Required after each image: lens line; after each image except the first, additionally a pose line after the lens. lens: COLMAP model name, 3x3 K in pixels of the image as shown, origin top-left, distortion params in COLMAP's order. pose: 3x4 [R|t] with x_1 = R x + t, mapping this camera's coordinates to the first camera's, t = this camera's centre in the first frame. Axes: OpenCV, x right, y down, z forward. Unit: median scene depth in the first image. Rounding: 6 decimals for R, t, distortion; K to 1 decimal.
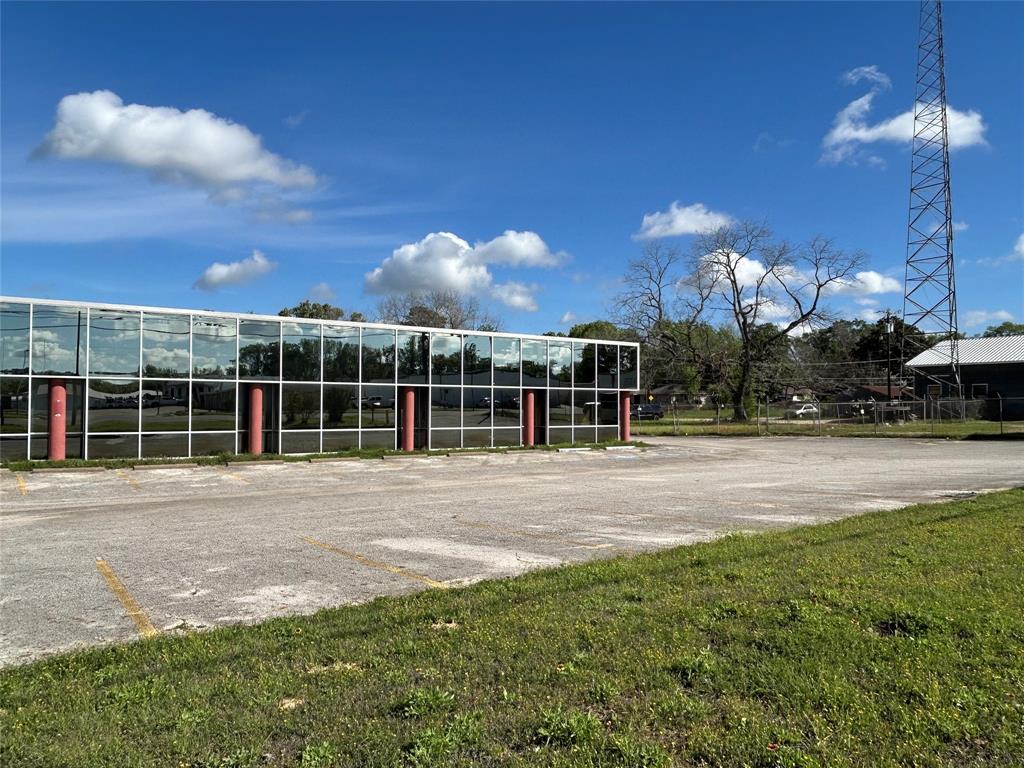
lens RADIAL K [[724.1, 0, 529.6], [0, 724.1, 382.9], [0, 0, 1]] dist [-0.040569, 0.007841]
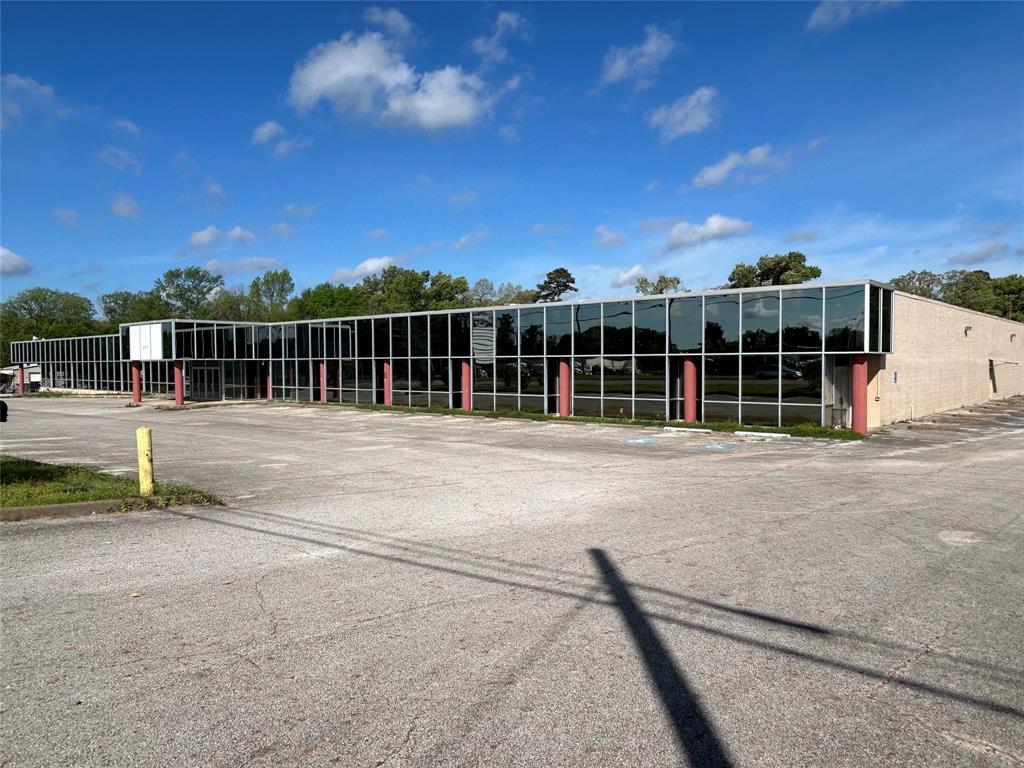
lens RADIAL K [[730.8, 0, 506.9], [0, 730.8, 390.8], [0, 0, 1]] dist [0.005543, -0.012345]
pose [[0.250501, 0.019872, -0.967912, 0.719196], [0.023697, 0.999364, 0.026650, 0.019161], [0.967826, -0.029612, 0.249871, 0.523036]]
